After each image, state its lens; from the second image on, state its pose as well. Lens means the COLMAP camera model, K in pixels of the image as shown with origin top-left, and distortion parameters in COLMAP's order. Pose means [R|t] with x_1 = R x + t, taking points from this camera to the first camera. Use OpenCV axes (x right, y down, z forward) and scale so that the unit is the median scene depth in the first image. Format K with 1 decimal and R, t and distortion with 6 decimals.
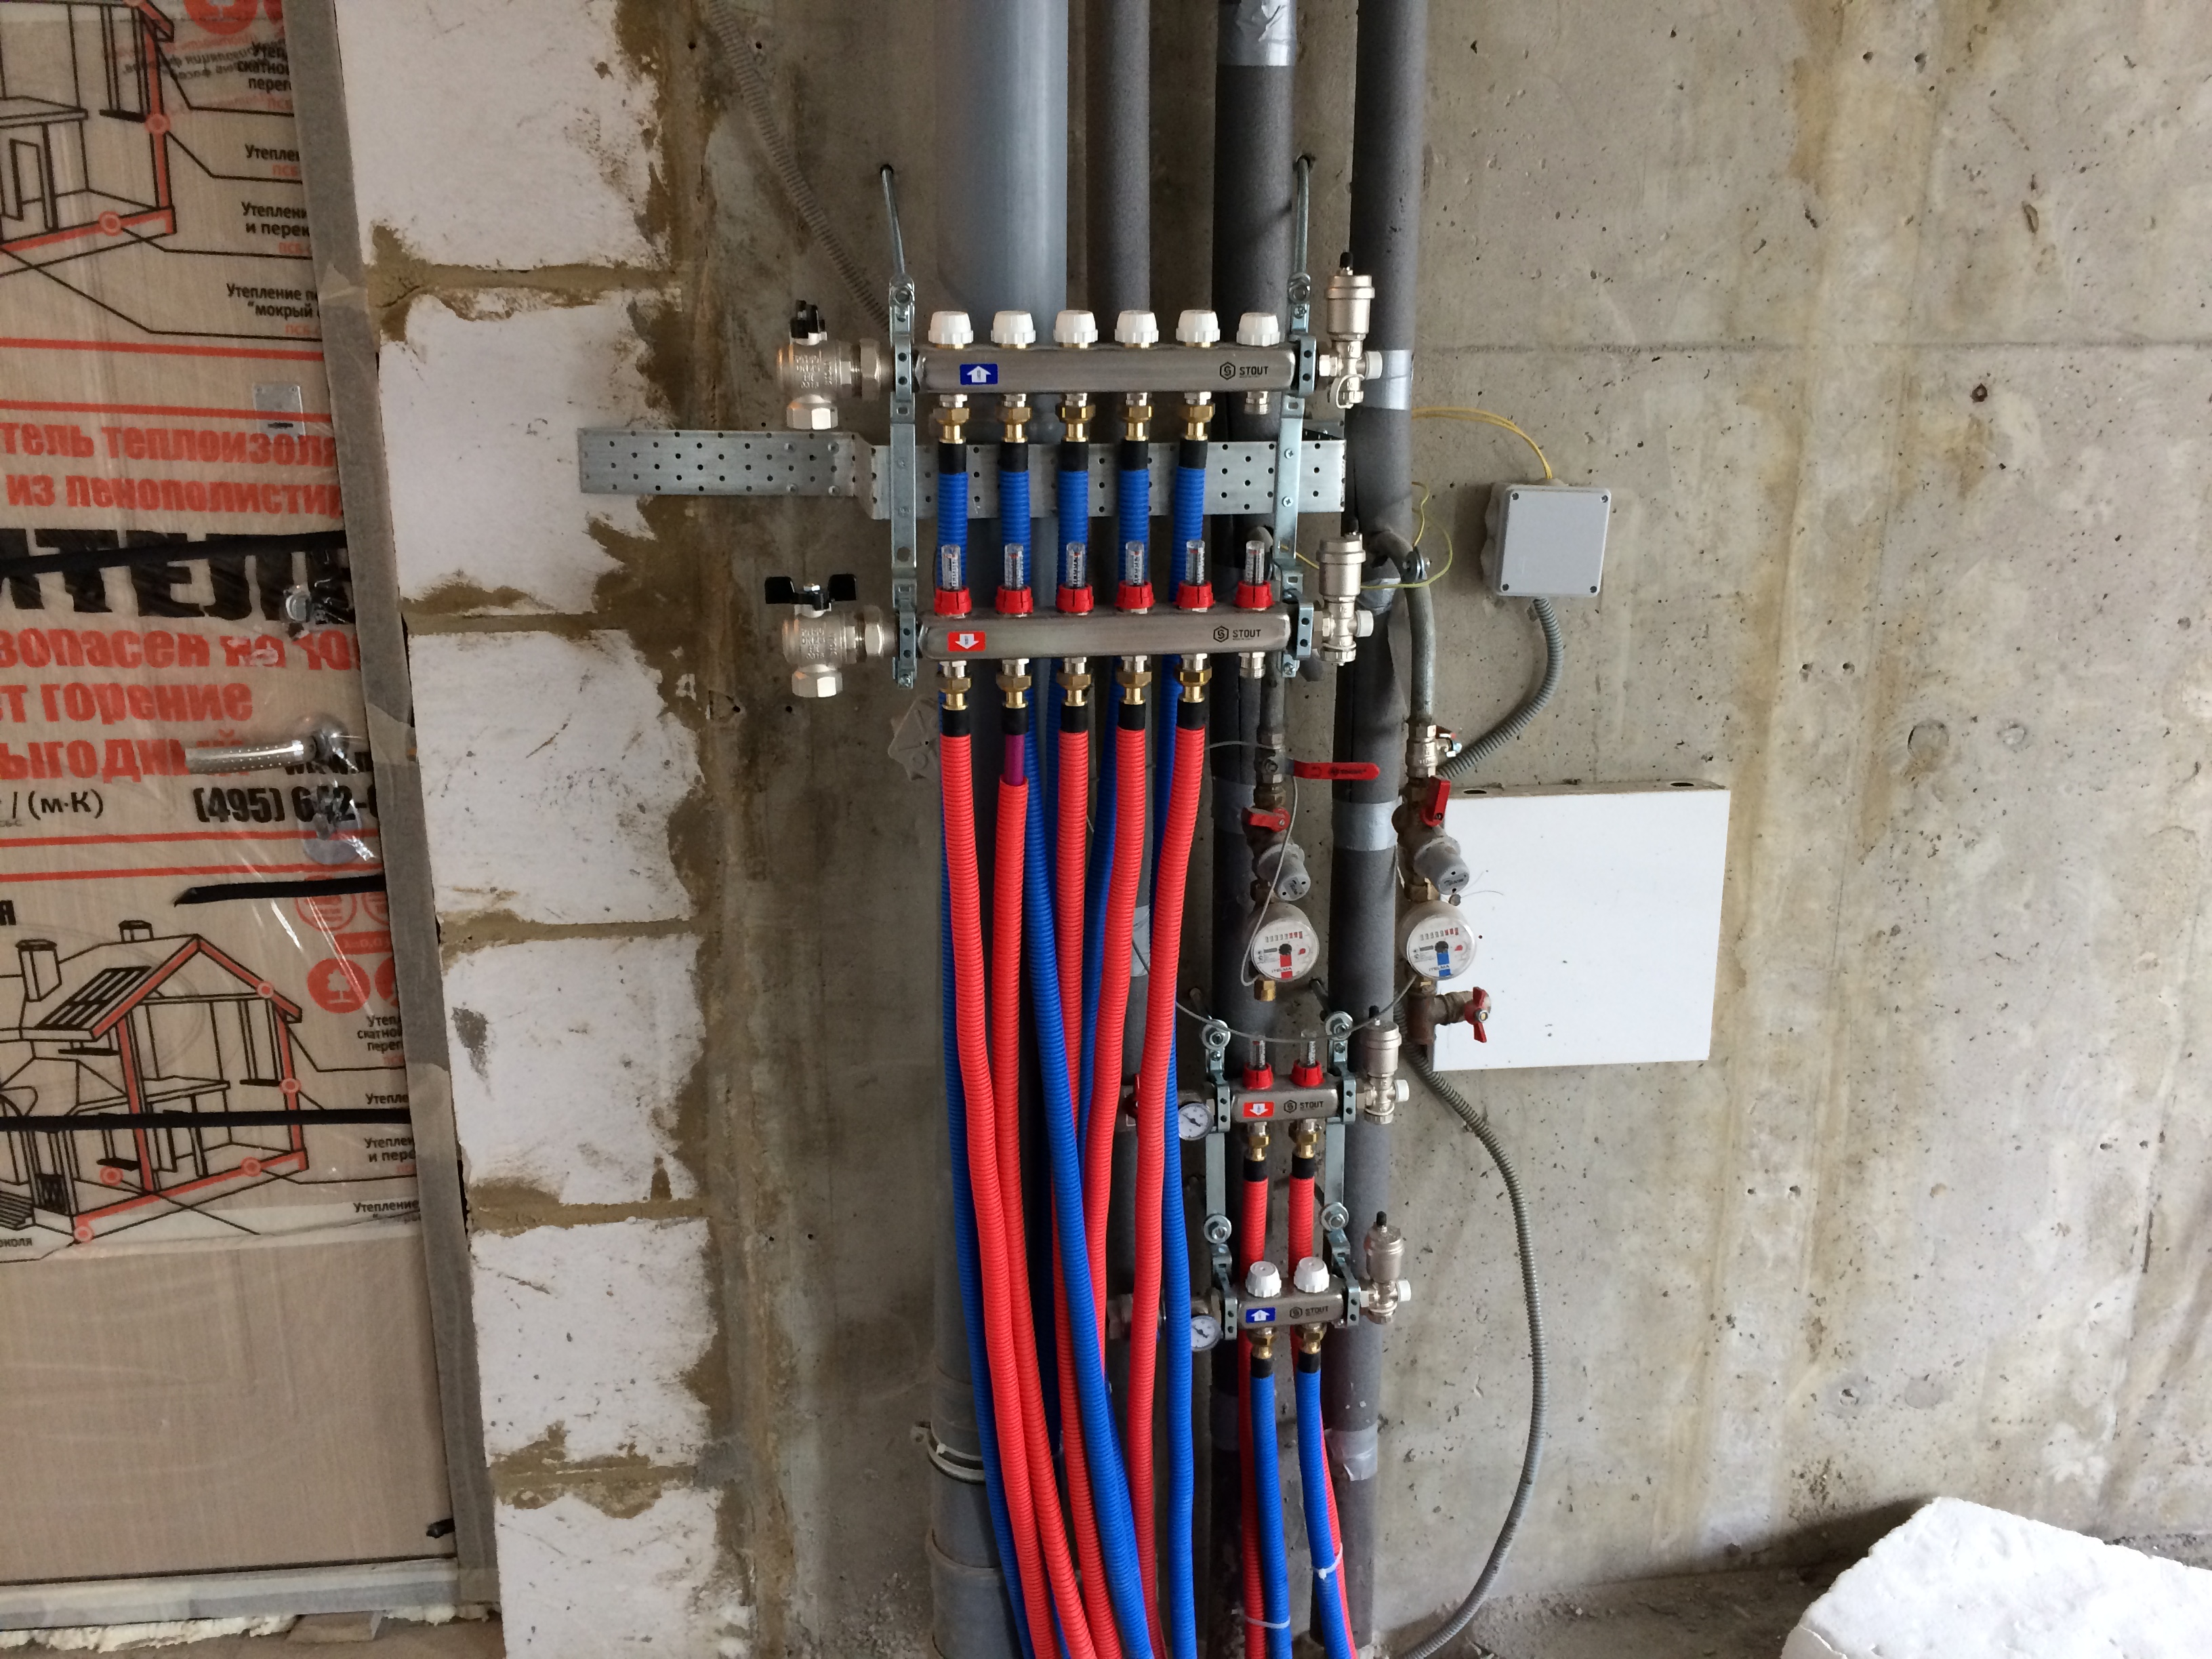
lens RADIAL K [[1914.8, 0, 1085.4], [0, 1914.8, 827.9], [0, 0, 1]] dist [0.085997, -0.125385]
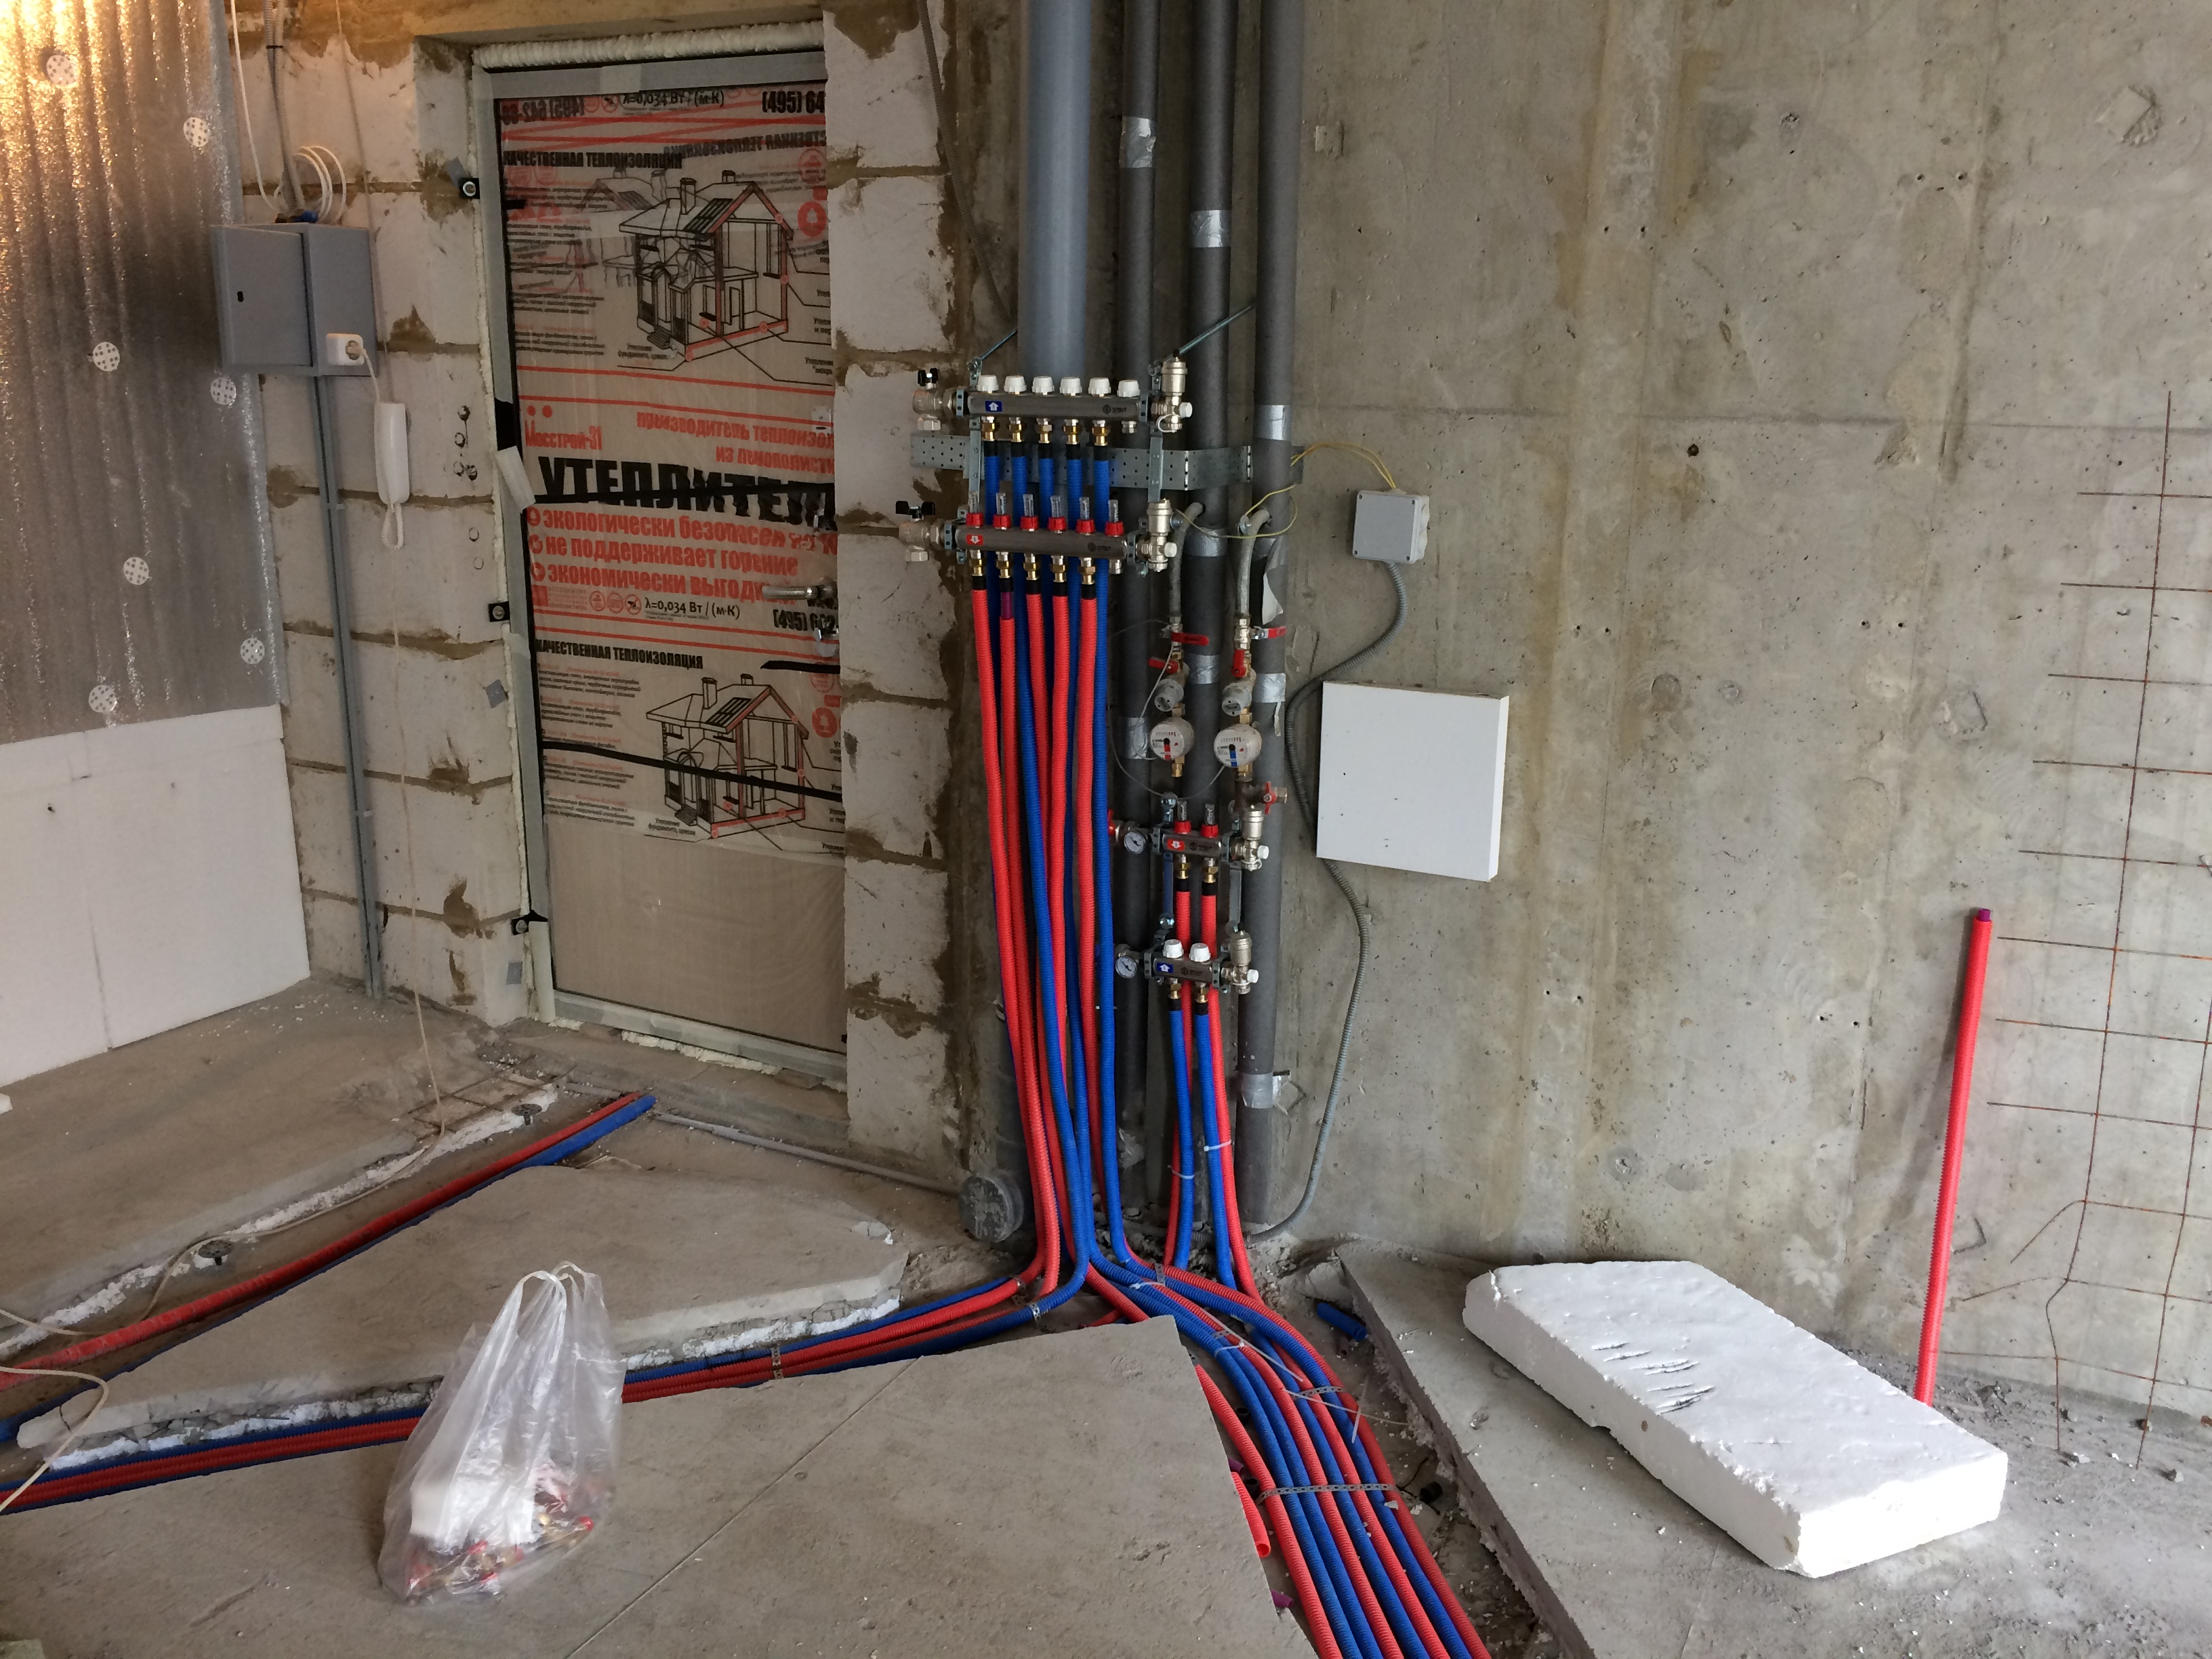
lens RADIAL K [[1914.8, 0, 1085.4], [0, 1914.8, 827.9], [0, 0, 1]] dist [0.085997, -0.125385]
pose [[0.819108, 0.152895, -0.552888, 0.906271], [-0.174323, 0.984589, 0.014017, 0.114692], [0.546511, 0.084900, 0.833137, -0.436780]]
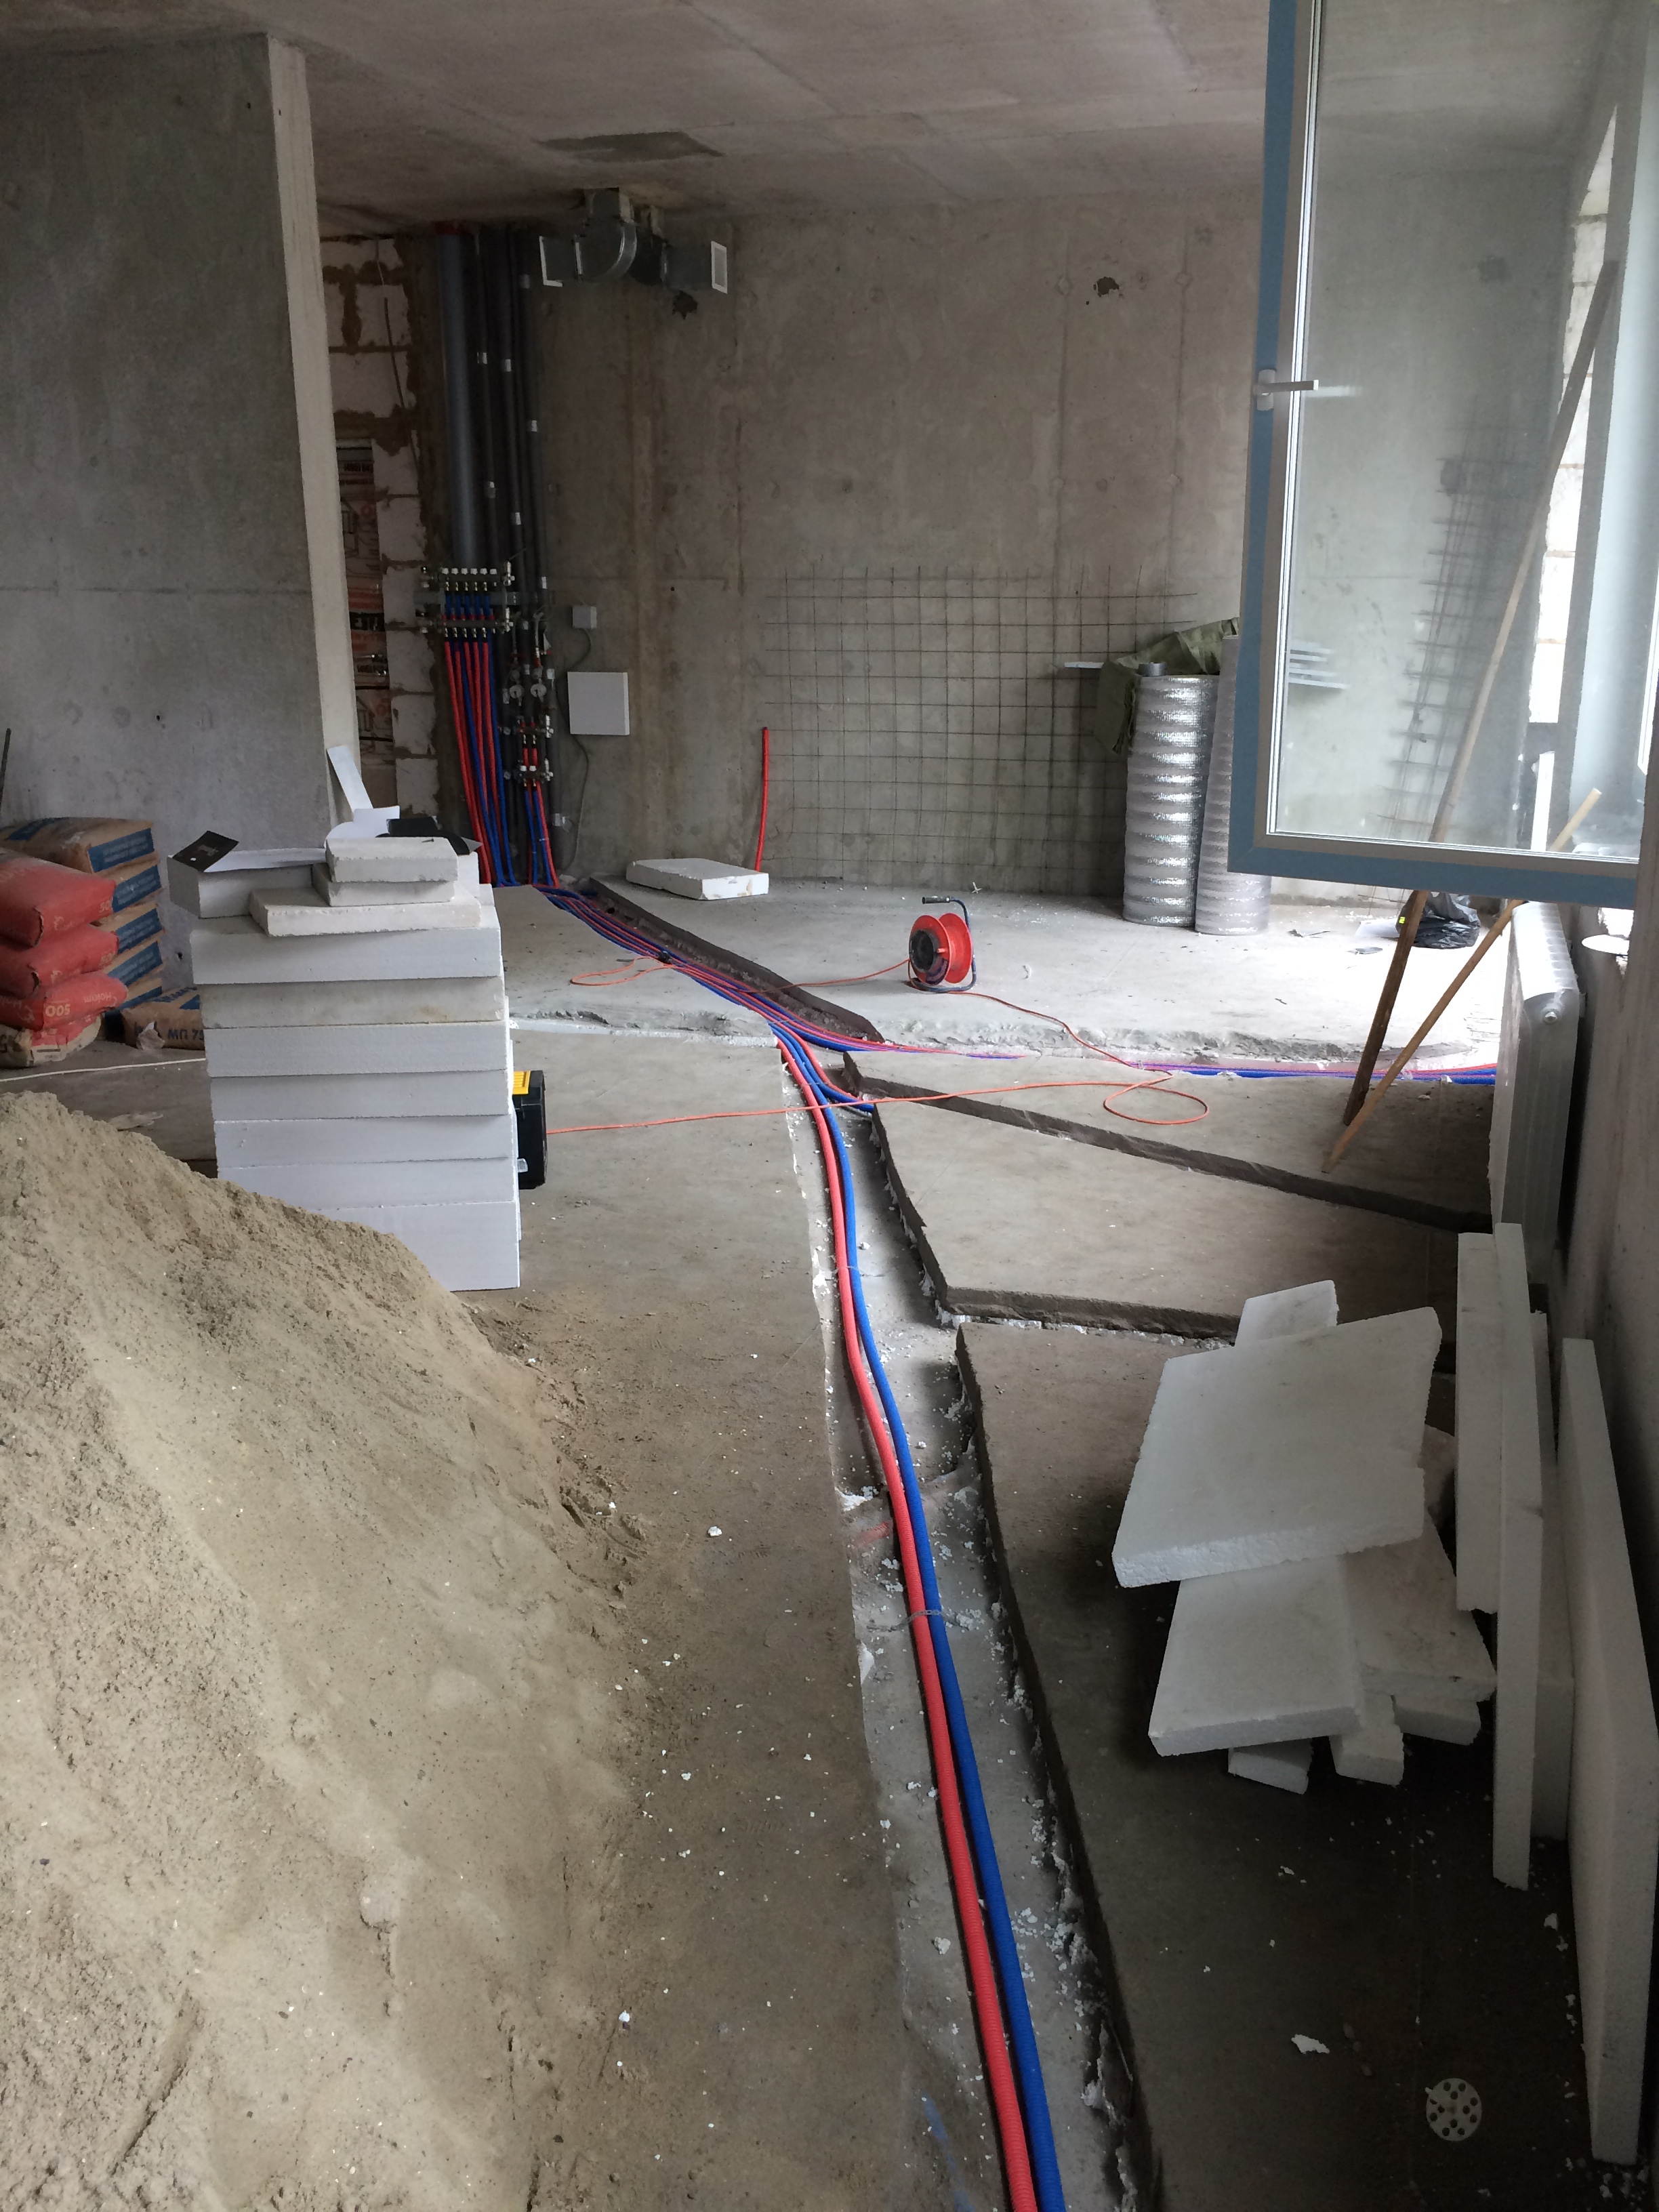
lens RADIAL K [[1914.8, 0, 829.5], [0, 1914.8, 1106.0], [0, 0, 1]] dist [0.085997, -0.125385]
pose [[0.913324, 0.108485, -0.392517, 2.706633], [-0.111513, 0.993647, 0.015155, 0.889828], [0.391667, 0.029929, 0.919620, -3.045213]]
